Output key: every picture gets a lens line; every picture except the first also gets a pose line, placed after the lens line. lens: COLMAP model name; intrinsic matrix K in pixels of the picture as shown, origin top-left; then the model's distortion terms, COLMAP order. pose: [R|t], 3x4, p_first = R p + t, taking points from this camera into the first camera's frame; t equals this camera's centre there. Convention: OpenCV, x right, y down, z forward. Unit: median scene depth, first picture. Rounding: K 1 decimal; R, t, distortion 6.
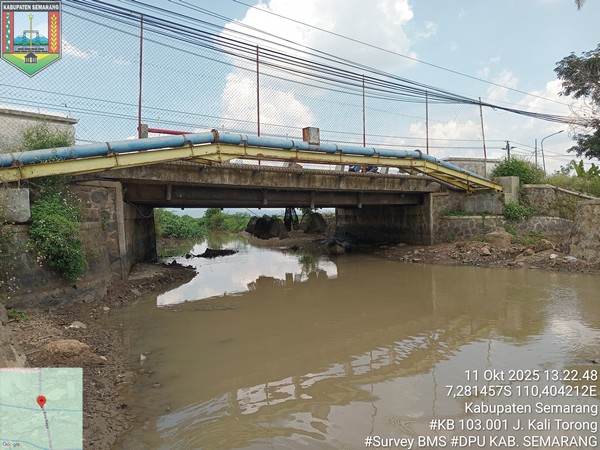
lens RADIAL K [[470.2, 0, 301.8], [0, 470.2, 226.1], [0, 0, 1]] dist [-0.001144, -0.010469]
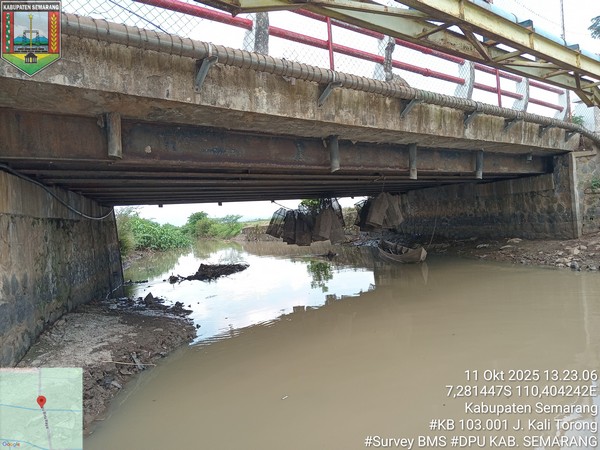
lens RADIAL K [[470.2, 0, 298.5], [0, 470.2, 222.0], [0, 0, 1]] dist [-0.001144, -0.010469]
pose [[0.997808, -0.058706, 0.030541, -0.099213], [0.059136, 0.998160, -0.013382, 0.006642], [-0.029699, 0.015159, 0.999444, 0.405857]]
